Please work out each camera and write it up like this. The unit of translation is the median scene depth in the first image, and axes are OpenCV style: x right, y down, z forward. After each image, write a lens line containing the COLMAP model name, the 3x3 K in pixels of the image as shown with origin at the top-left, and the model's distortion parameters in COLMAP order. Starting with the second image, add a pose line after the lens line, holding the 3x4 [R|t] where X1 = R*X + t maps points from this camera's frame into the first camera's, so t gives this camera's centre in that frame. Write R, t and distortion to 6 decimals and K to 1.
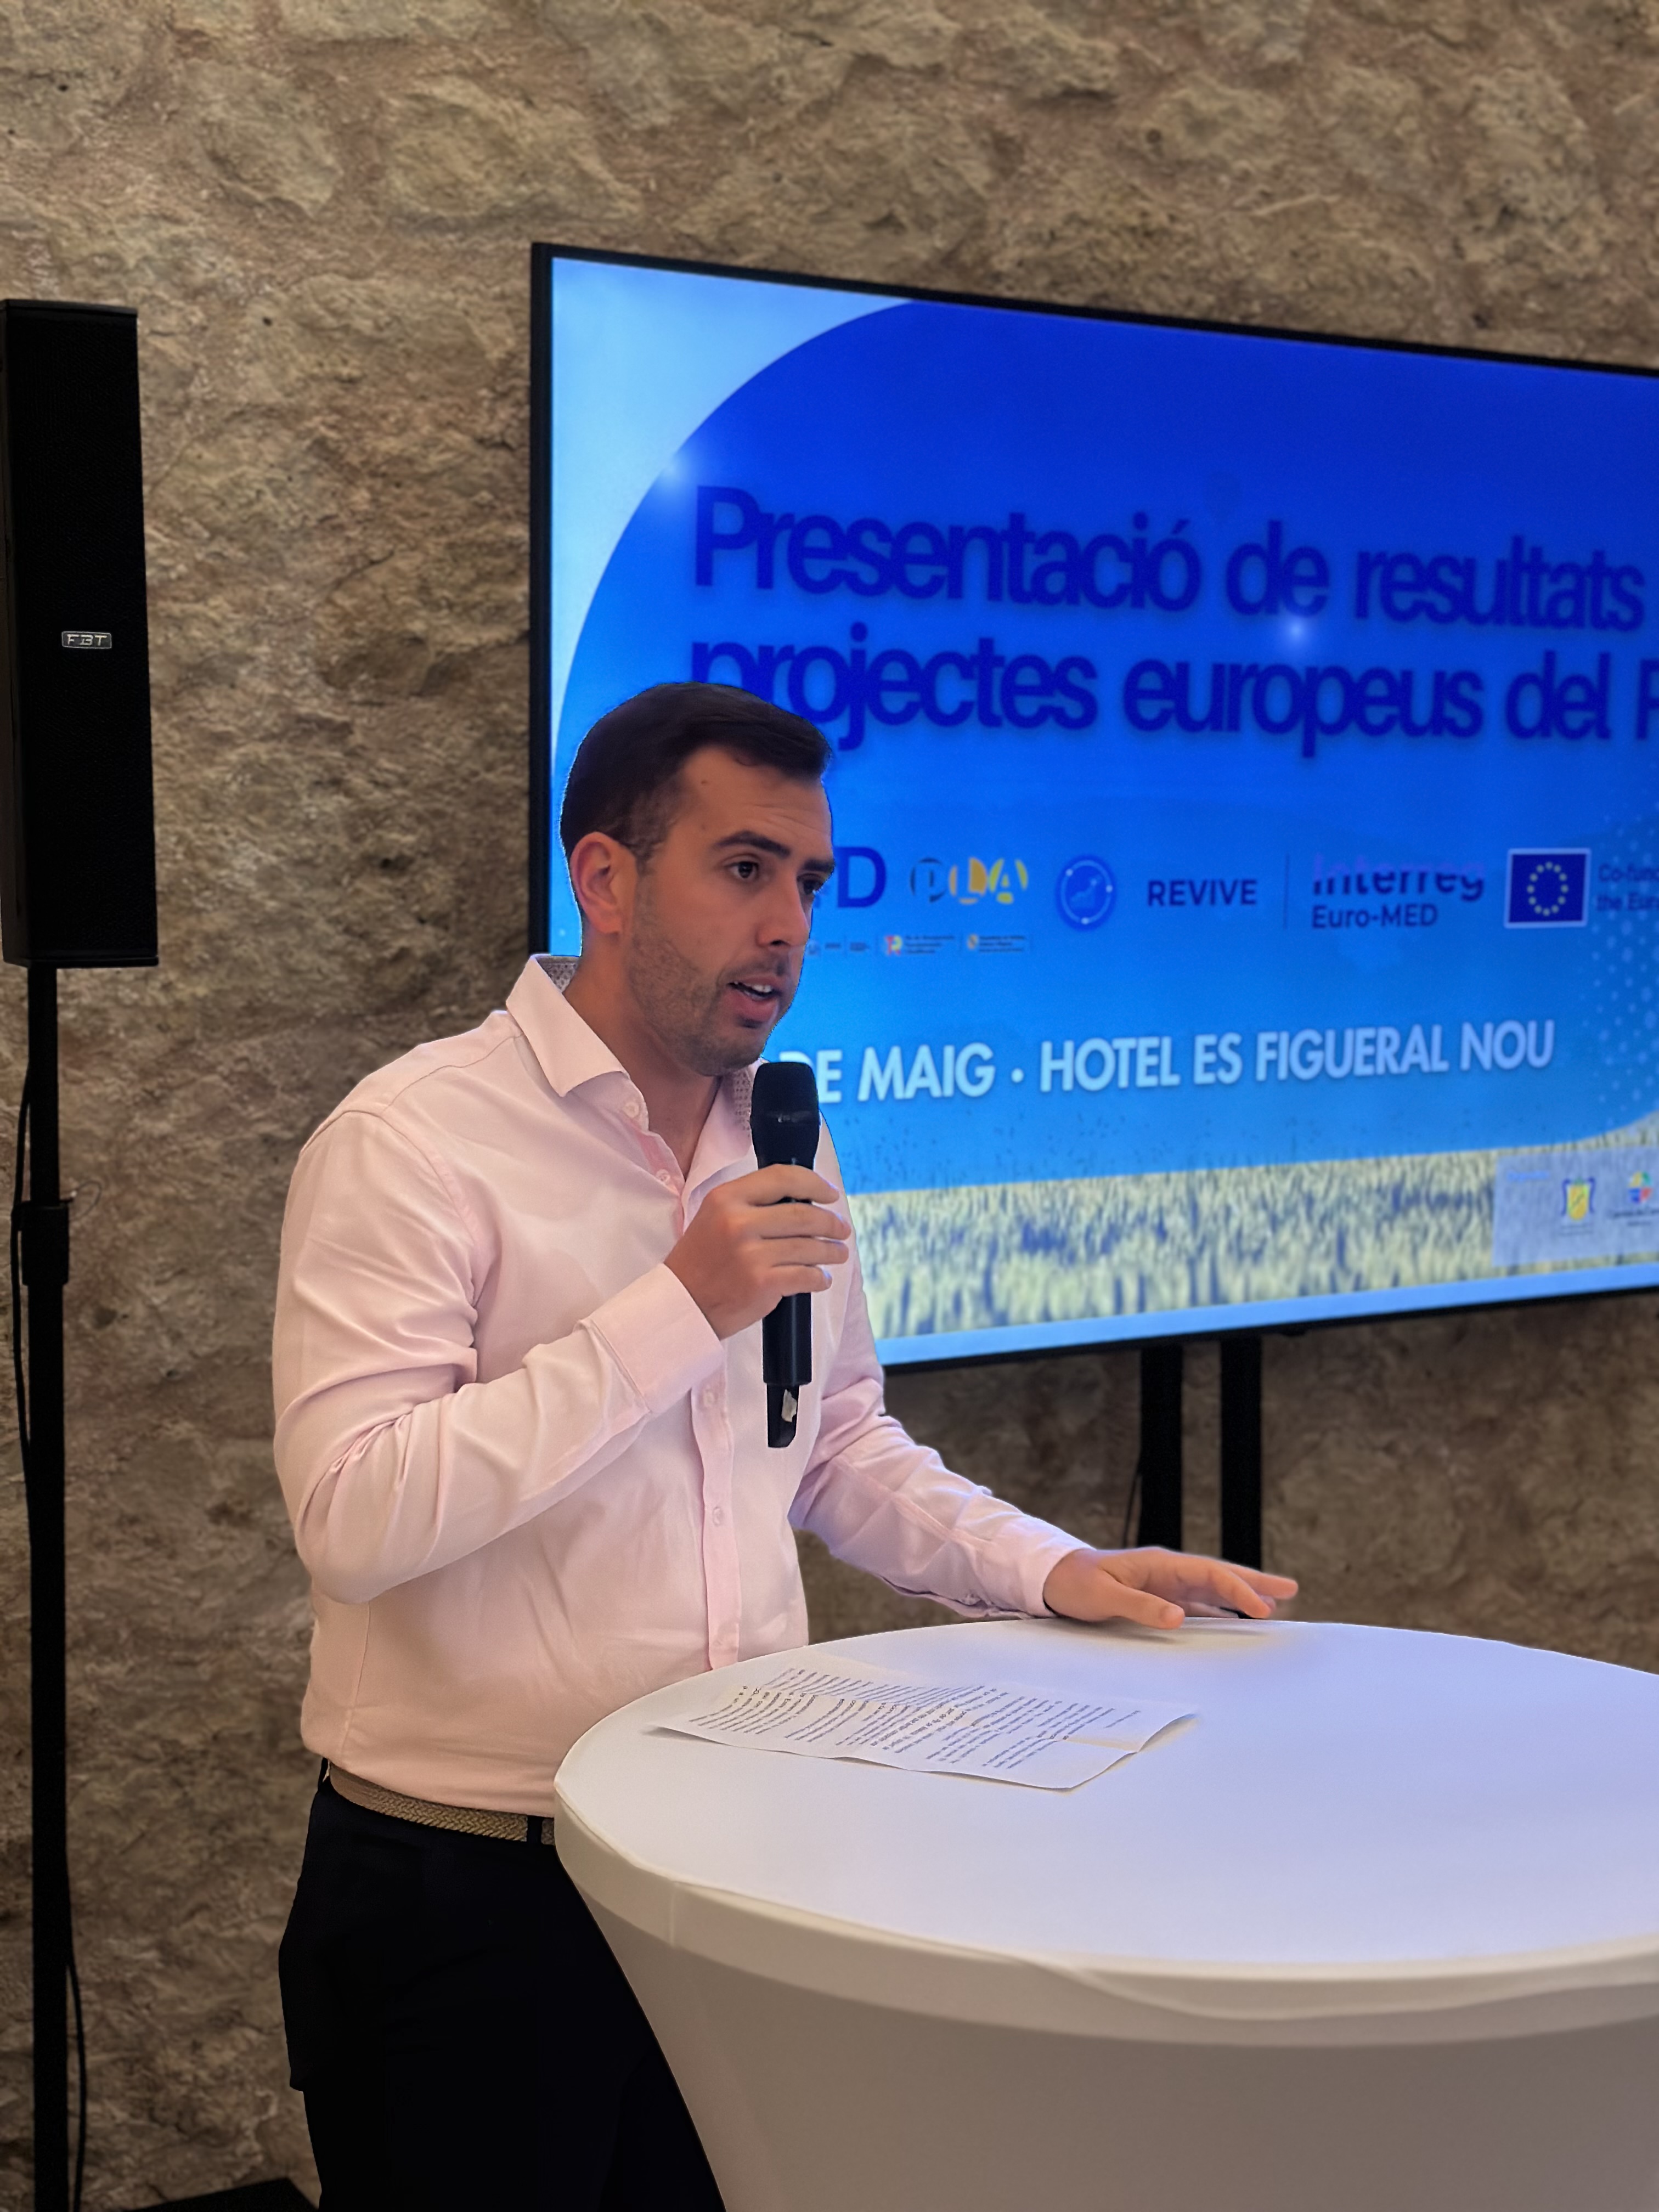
lens RADIAL K [[3016.9, 0, 829.5], [0, 3016.9, 1106.0], [0, 0, 1]] dist [0.197001, -0.423809]
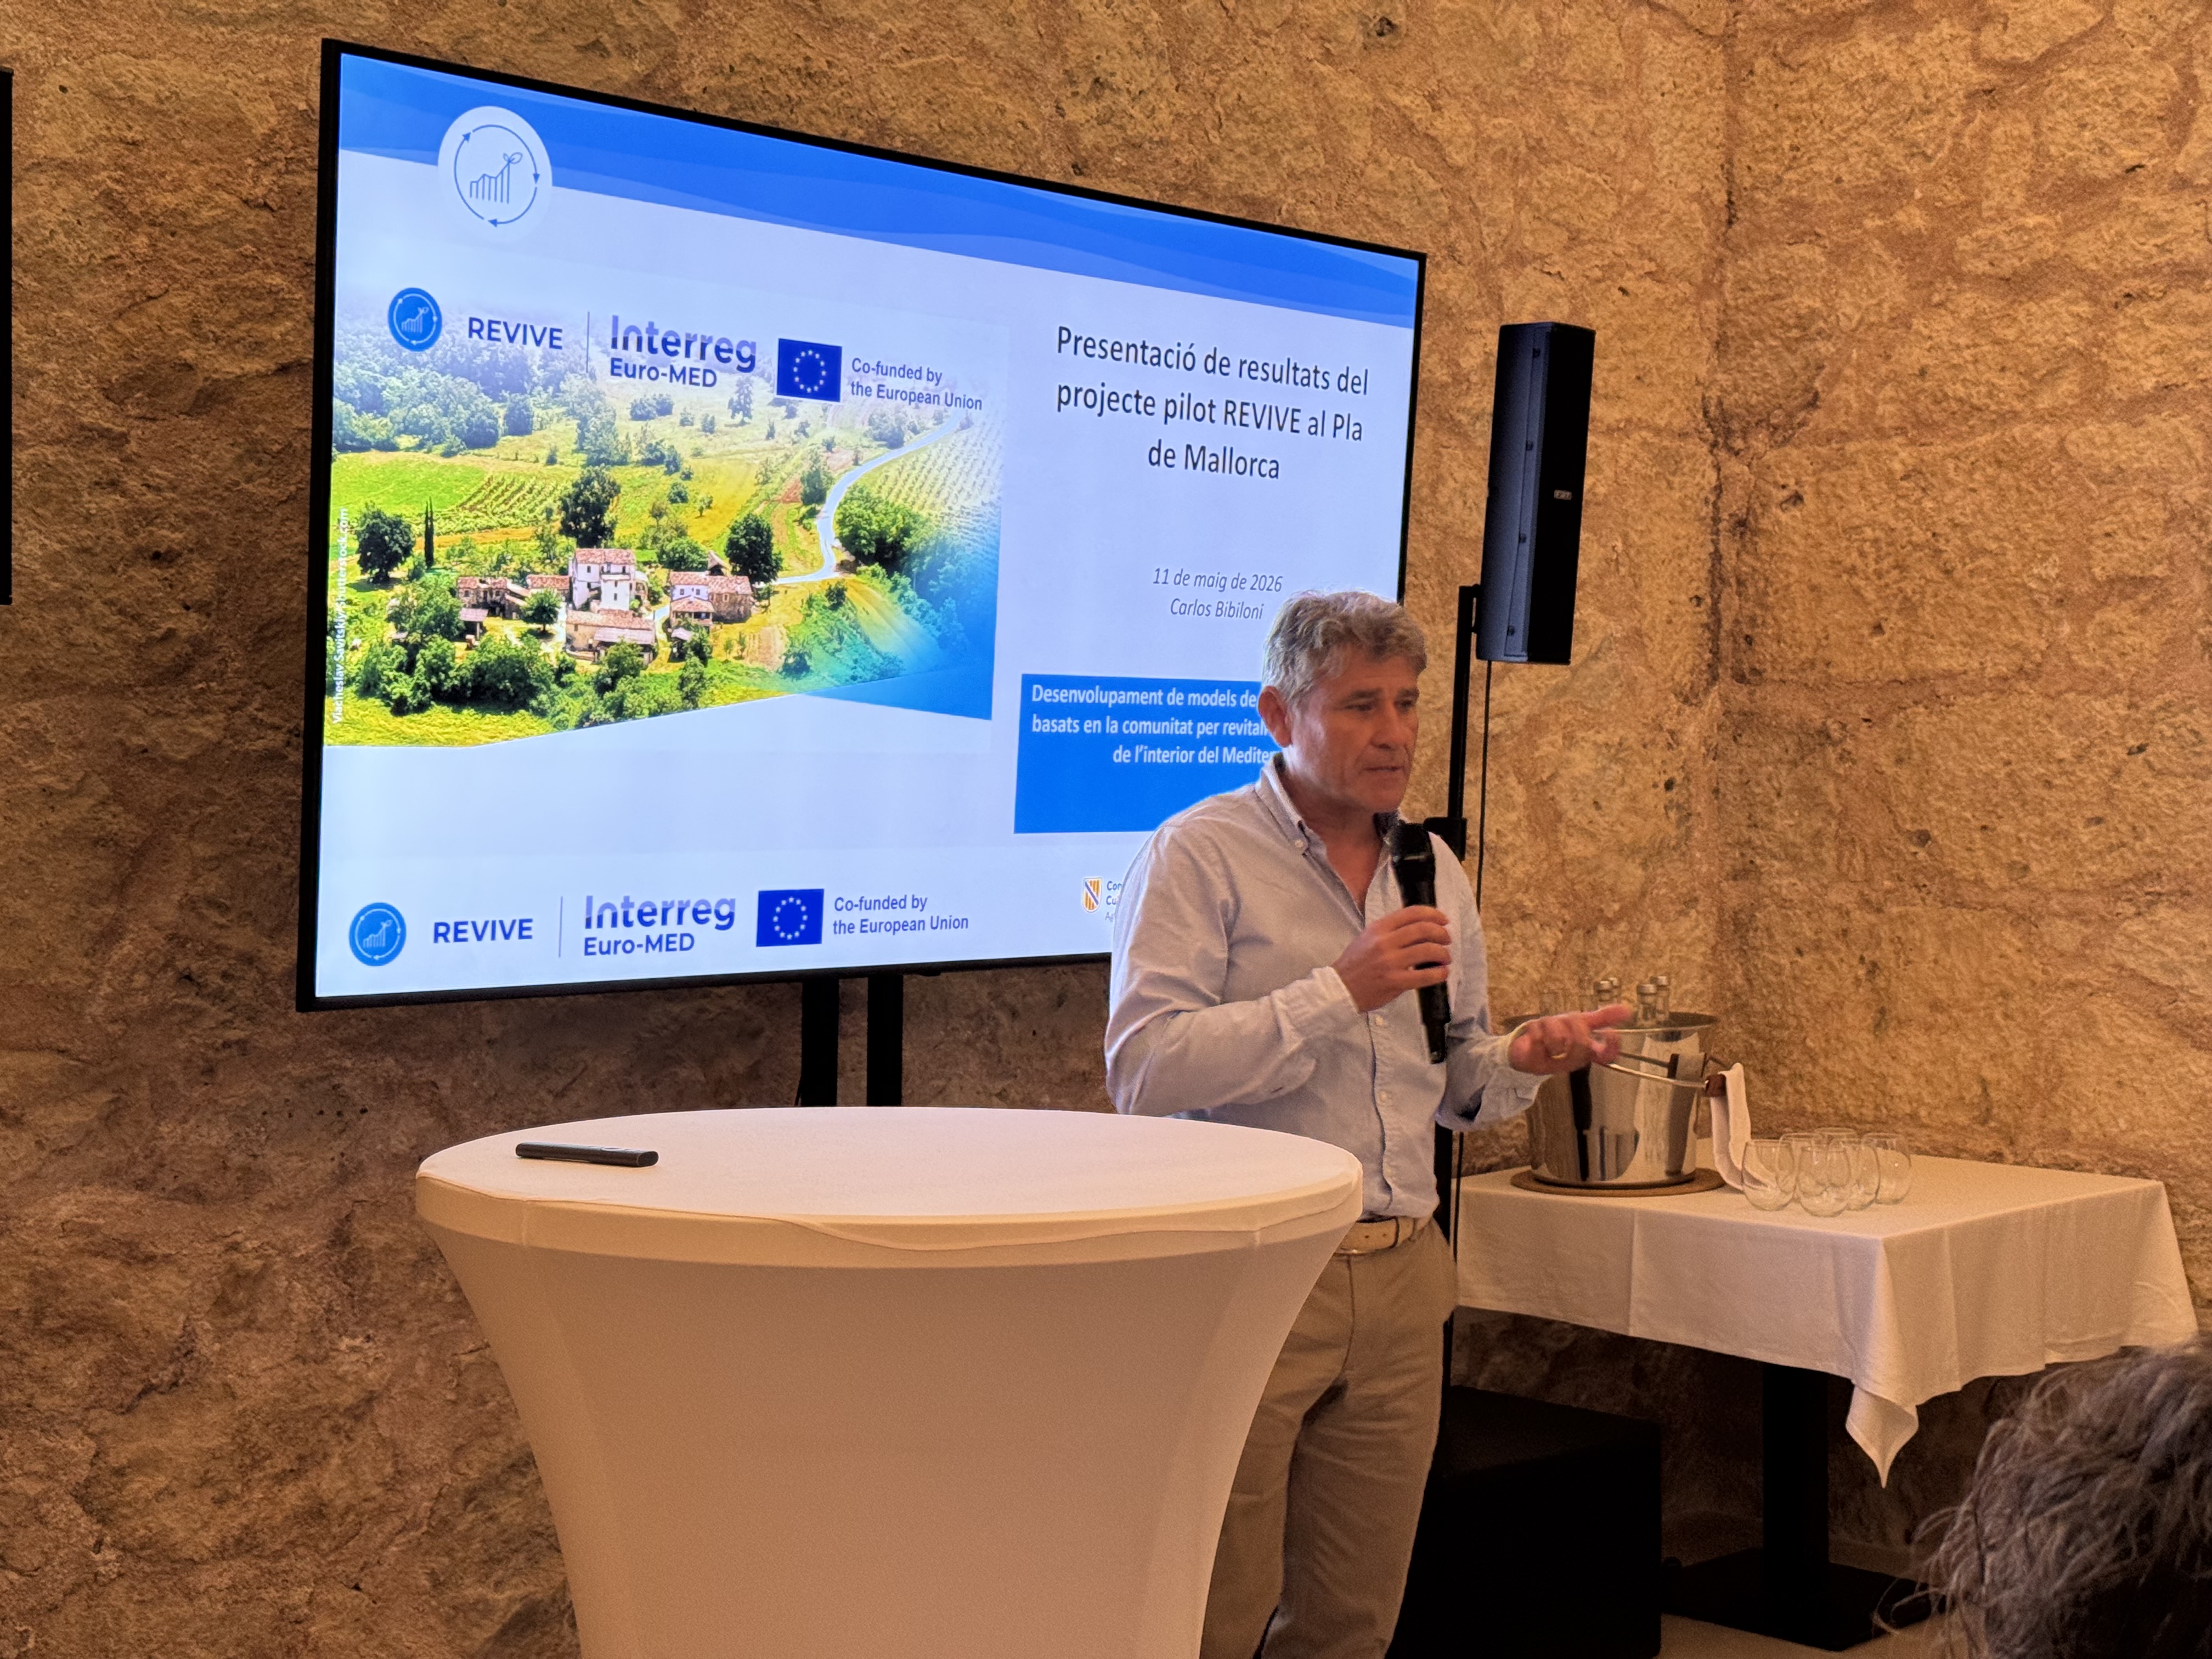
lens RADIAL K [[3056.1, 0, 1113.0], [0, 3056.1, 823.8], [0, 0, 1]] dist [0.234405, -0.588429]
pose [[0.975148, 0.015749, 0.220993, -0.050916], [-0.005907, 0.998964, -0.045128, 0.073472], [-0.221475, 0.042701, 0.974231, -0.232217]]
